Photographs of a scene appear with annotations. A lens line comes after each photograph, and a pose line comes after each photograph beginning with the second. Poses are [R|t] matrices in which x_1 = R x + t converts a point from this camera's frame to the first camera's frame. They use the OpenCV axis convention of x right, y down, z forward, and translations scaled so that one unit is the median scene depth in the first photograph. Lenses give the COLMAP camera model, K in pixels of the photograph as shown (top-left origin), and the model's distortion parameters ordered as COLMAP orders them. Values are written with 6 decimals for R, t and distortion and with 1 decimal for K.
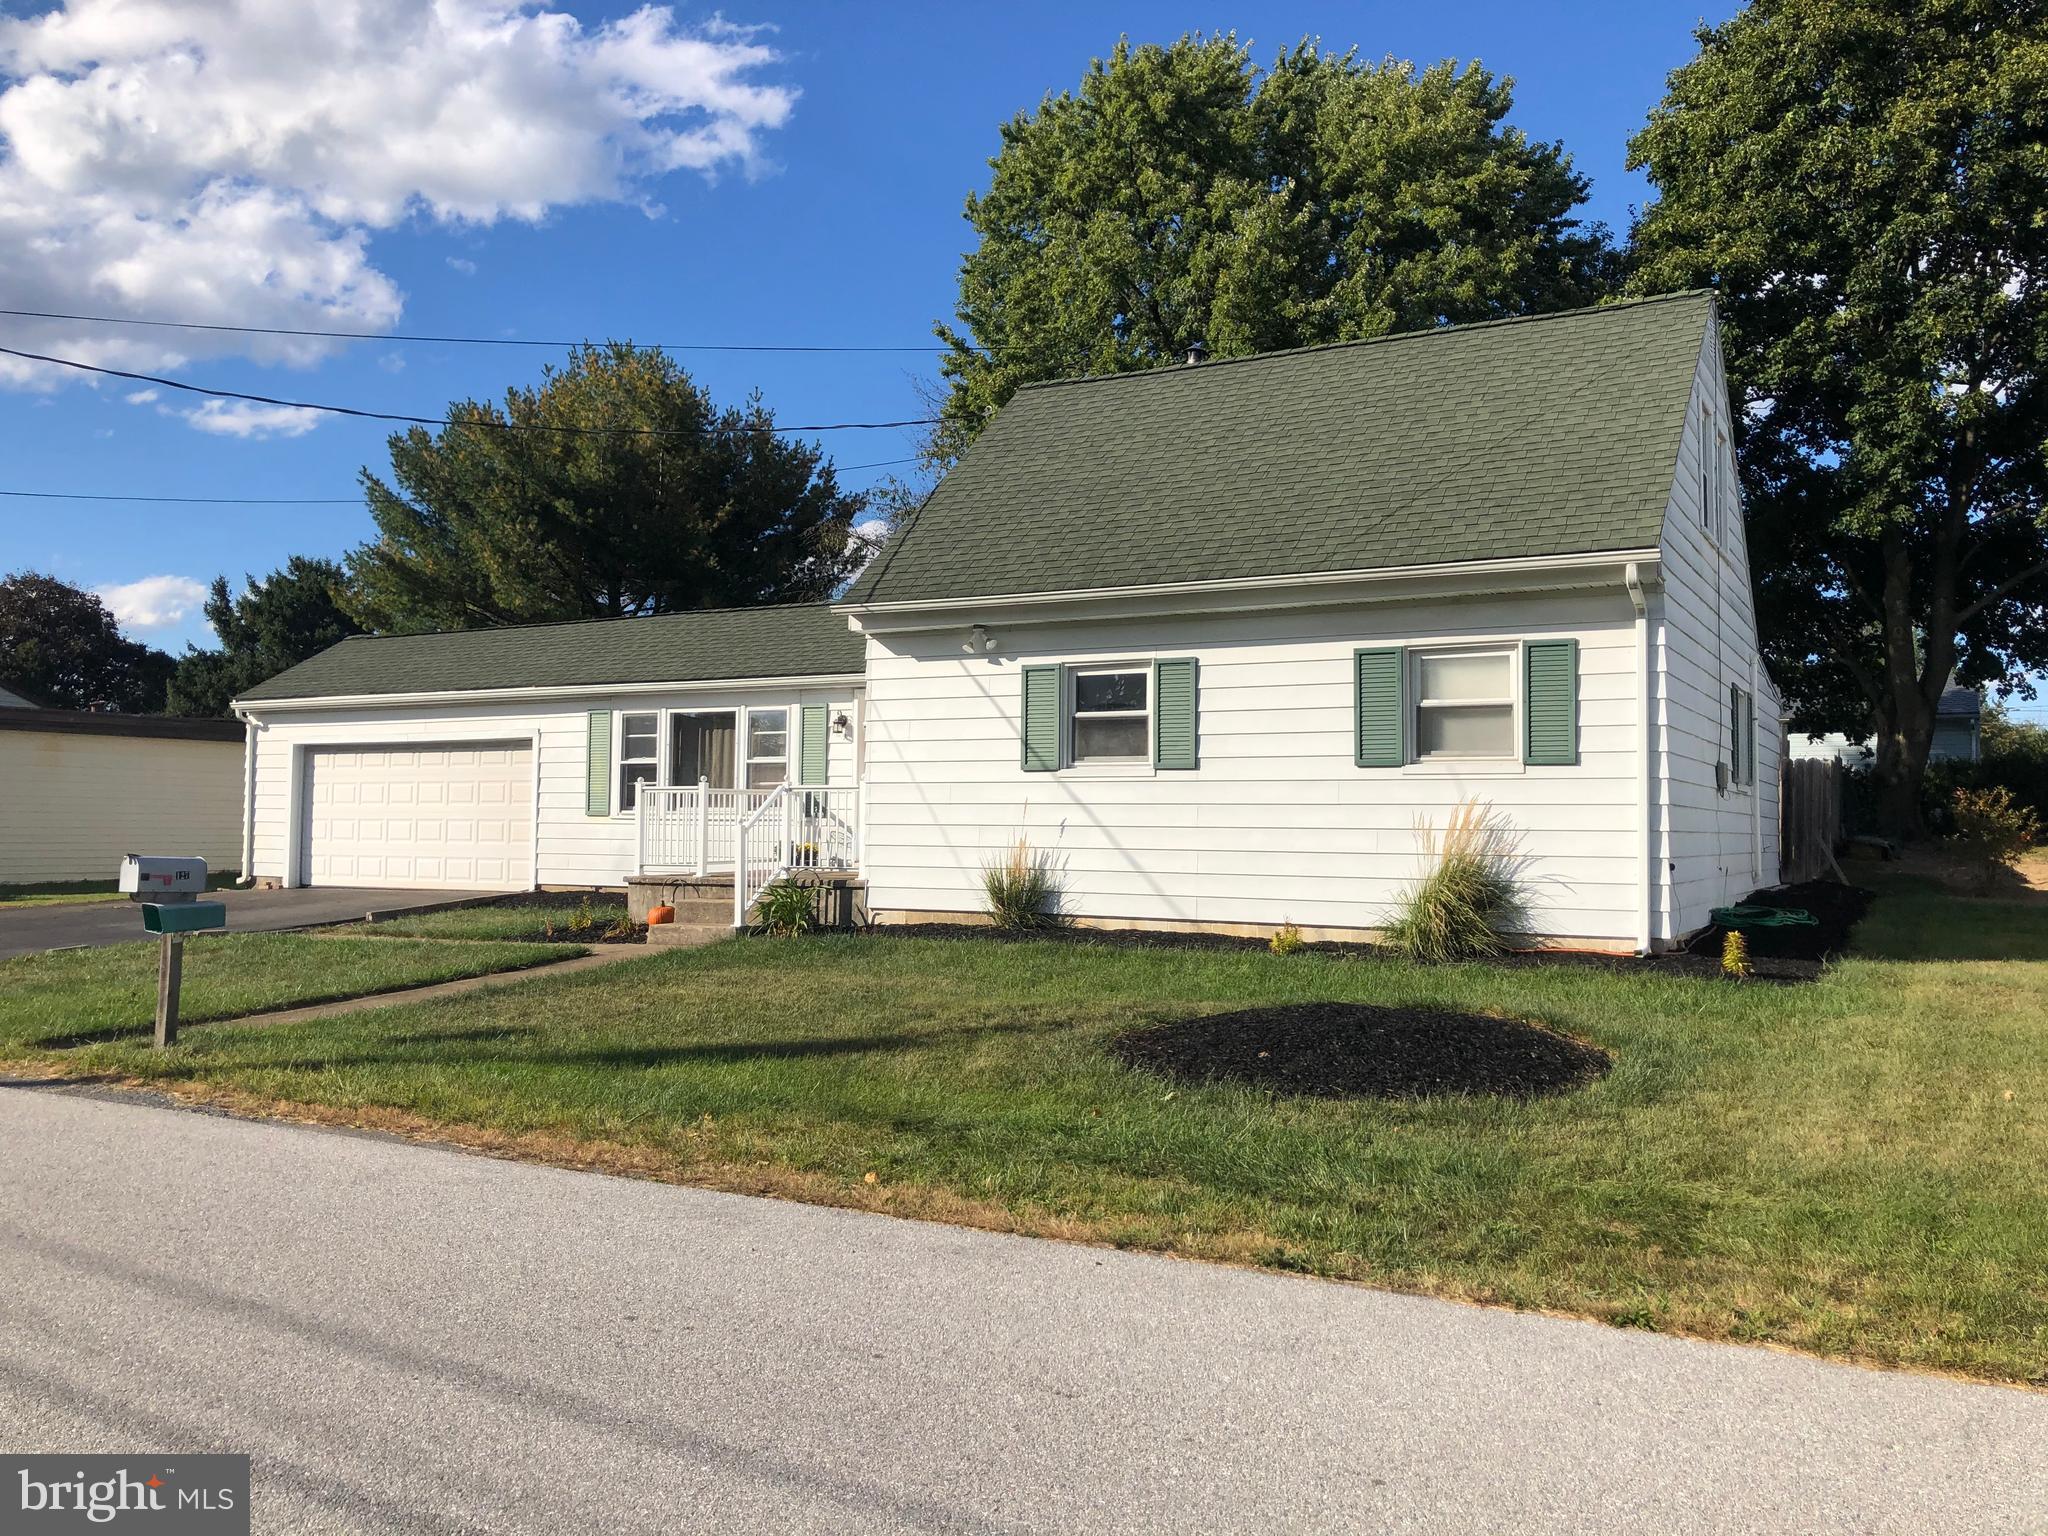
lens RADIAL K [[1689.9, 0, 1021.8], [0, 1689.9, 756.8], [0, 0, 1]] dist [0.027899, -0.037951]
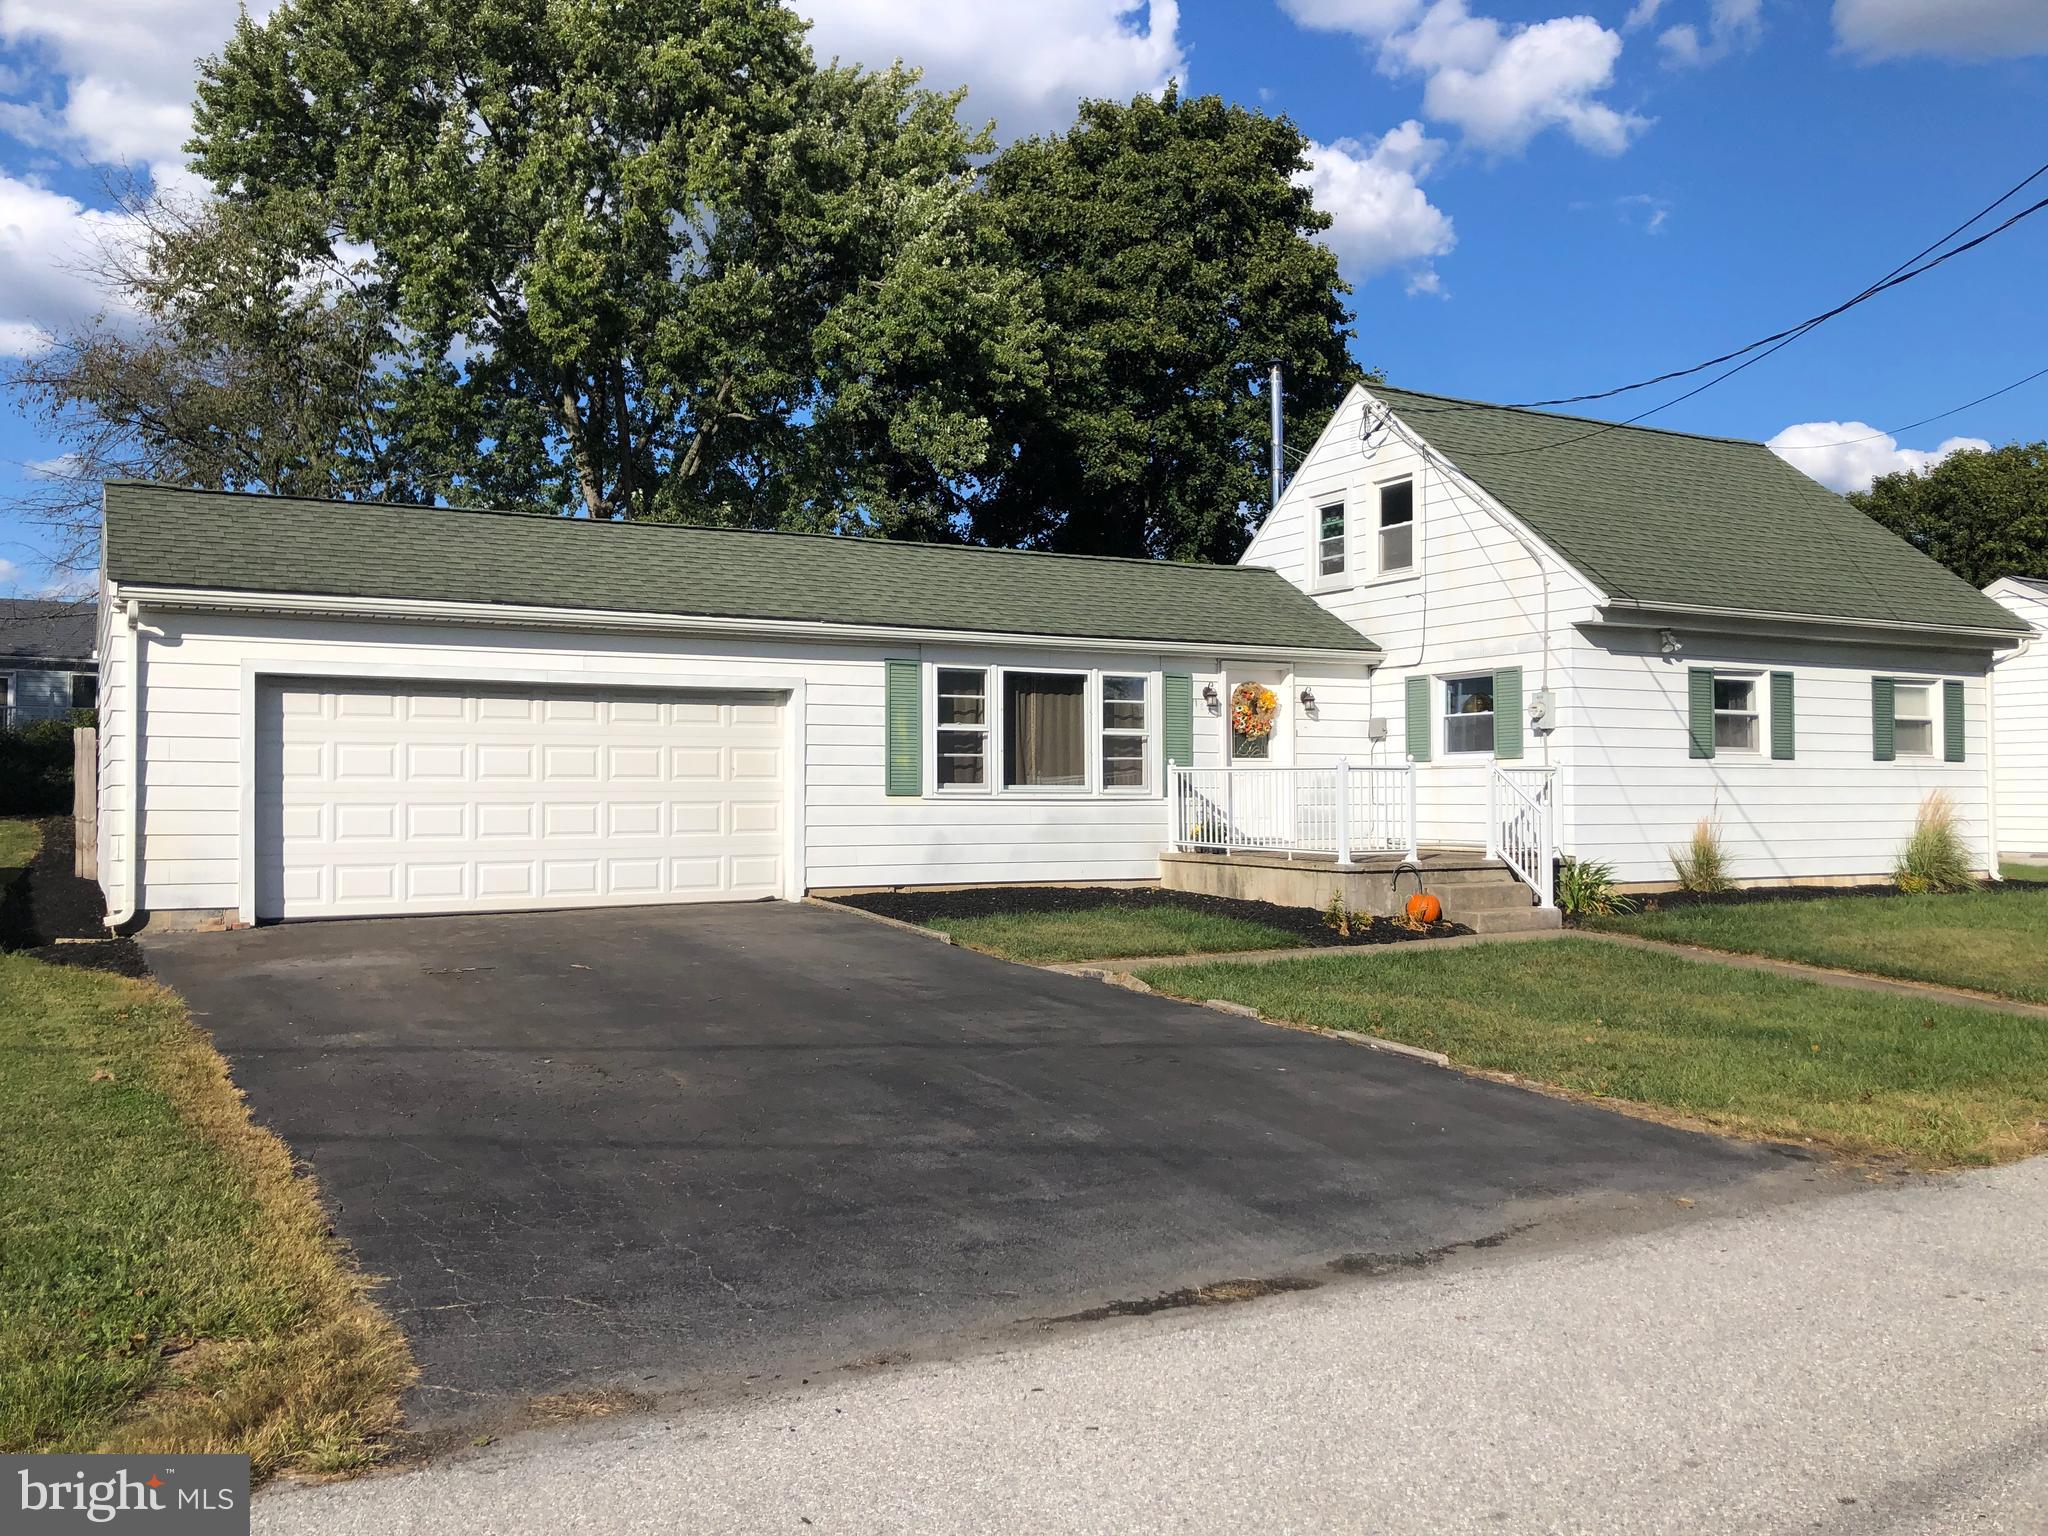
lens RADIAL K [[1689.9, 0, 1015.1], [0, 1689.9, 755.6], [0, 0, 1]] dist [0.027899, -0.037951]
pose [[0.532191, 0.014763, 0.846496, -1.227336], [-0.029960, 0.999550, 0.001404, 0.019013], [-0.846094, -0.026108, 0.532394, 0.766570]]
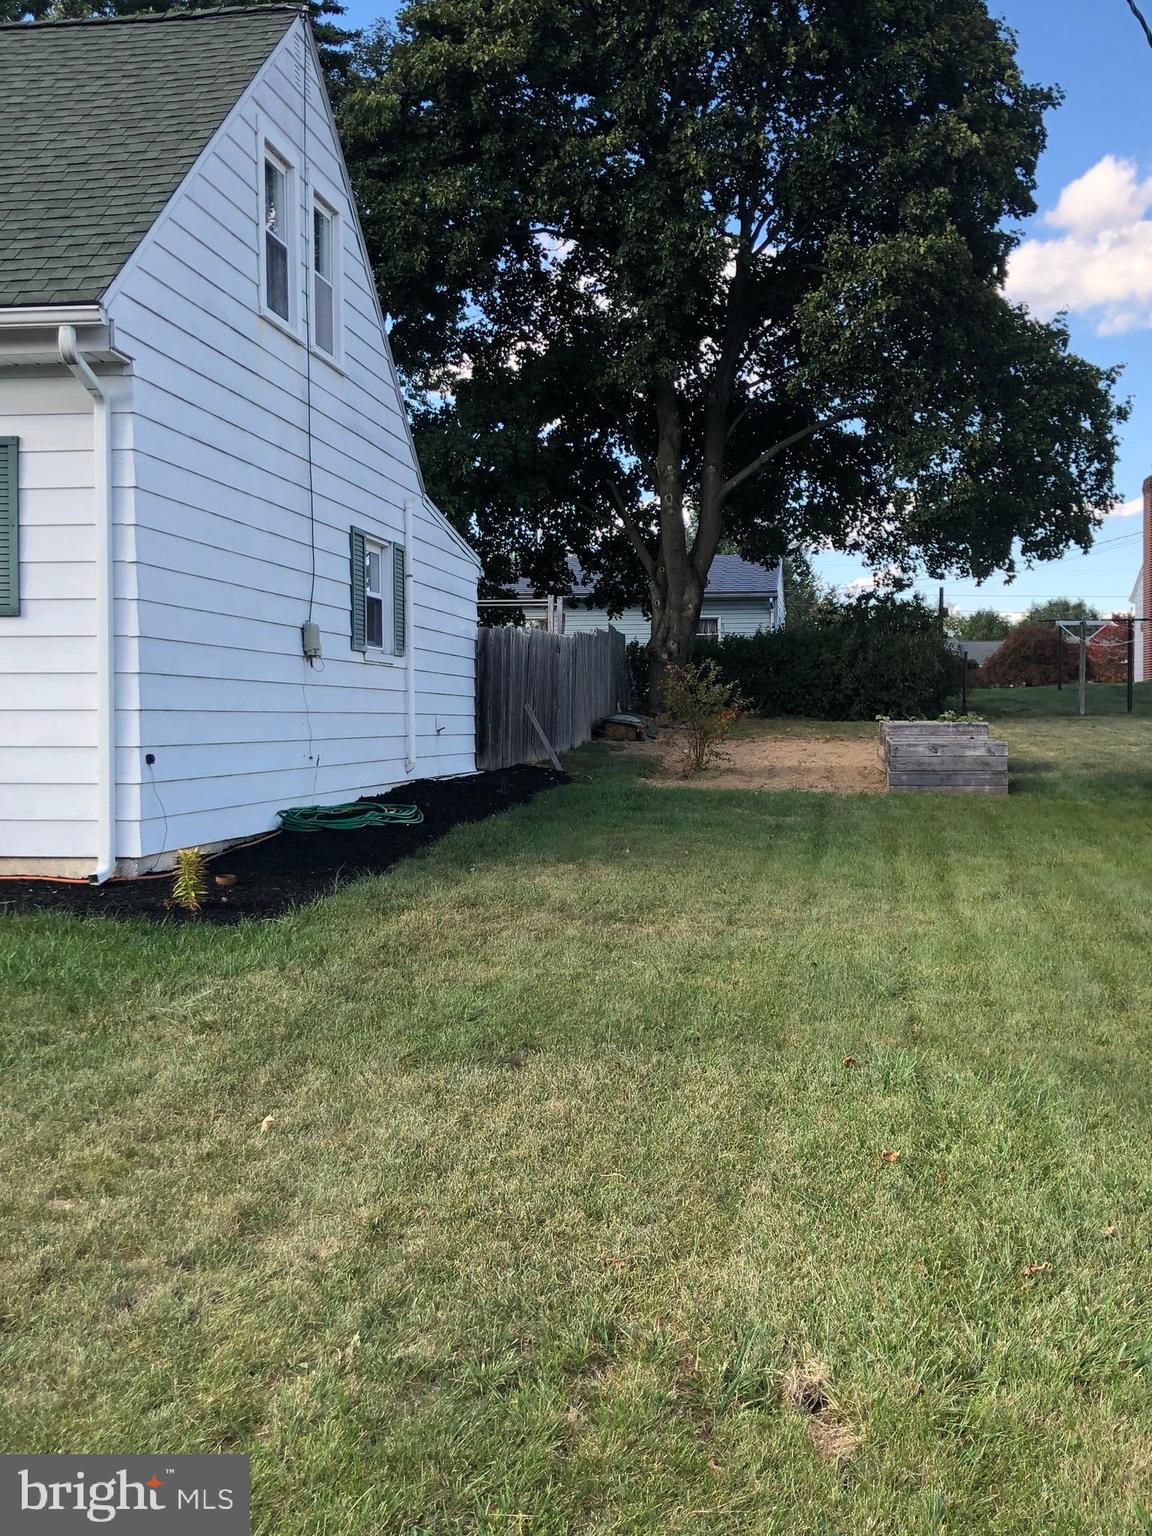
lens RADIAL K [[1703.4, 0, 569.5], [0, 1703.4, 773.3], [0, 0, 1]] dist [0.025892, 0.000000]
pose [[0.941158, -0.020391, 0.337352, 0.252570], [-0.005976, 0.997018, 0.076935, 0.011285], [-0.337915, -0.074424, 0.938230, 0.206509]]
